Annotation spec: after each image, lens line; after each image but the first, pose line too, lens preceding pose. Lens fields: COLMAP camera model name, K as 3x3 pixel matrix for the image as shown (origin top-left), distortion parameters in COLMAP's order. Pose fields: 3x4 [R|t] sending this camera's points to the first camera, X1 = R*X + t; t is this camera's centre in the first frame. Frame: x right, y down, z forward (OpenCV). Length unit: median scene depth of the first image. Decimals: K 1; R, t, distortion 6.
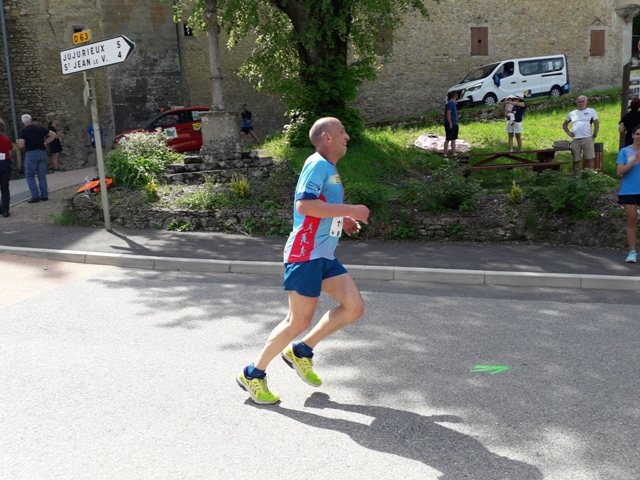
lens RADIAL K [[512.0, 0, 326.6], [0, 512.0, 230.0], [0, 0, 1]] dist [0.029155, -0.062797]
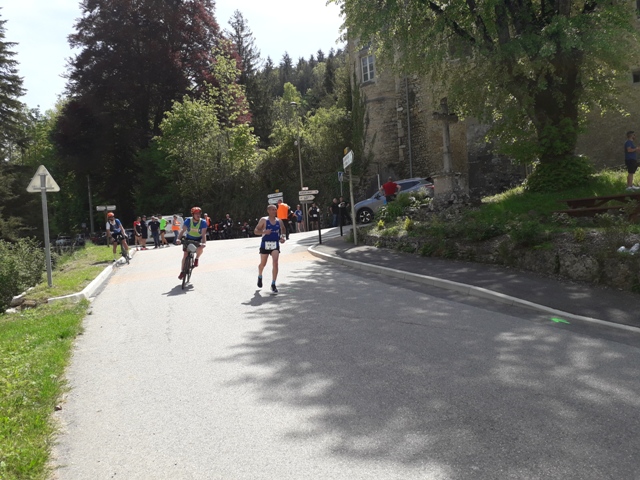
lens RADIAL K [[512.0, 0, 327.0], [0, 512.0, 239.8], [0, 0, 1]] dist [0.029155, -0.062797]
pose [[0.558054, 0.035605, -0.829041, 0.965281], [-0.071832, 0.997401, -0.005517, -0.002737], [0.826690, 0.062630, 0.559161, -0.151945]]
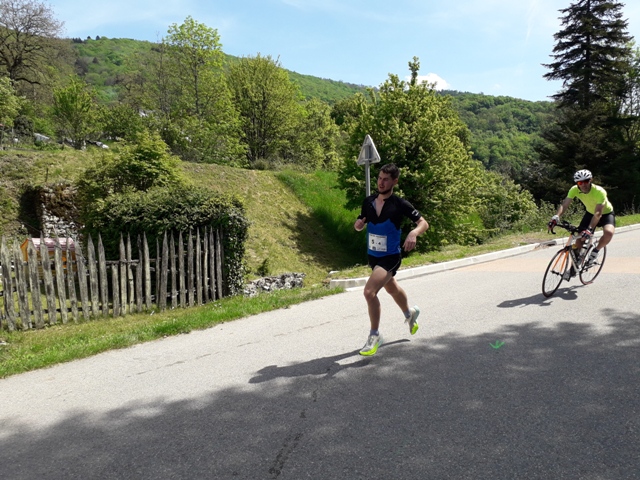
lens RADIAL K [[512.0, 0, 326.1], [0, 512.0, 231.9], [0, 0, 1]] dist [0.029155, -0.062797]
pose [[-0.550148, 0.100891, -0.828950, 0.598380], [-0.035467, 0.988956, 0.143904, -0.078618], [0.834314, 0.108569, -0.540494, 0.458771]]
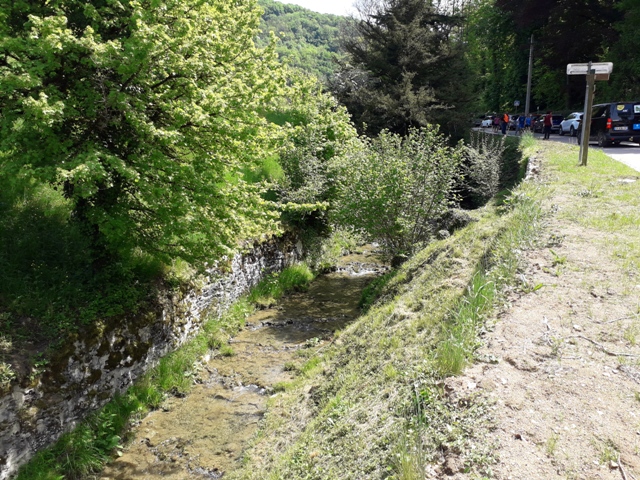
lens RADIAL K [[512.0, 0, 317.0], [0, 512.0, 233.1], [0, 0, 1]] dist [0.029155, -0.062797]
pose [[-0.201983, 0.260332, -0.944156, -0.710043], [-0.105179, 0.952684, 0.285185, -0.011710], [0.973725, 0.156908, -0.165044, 0.047717]]
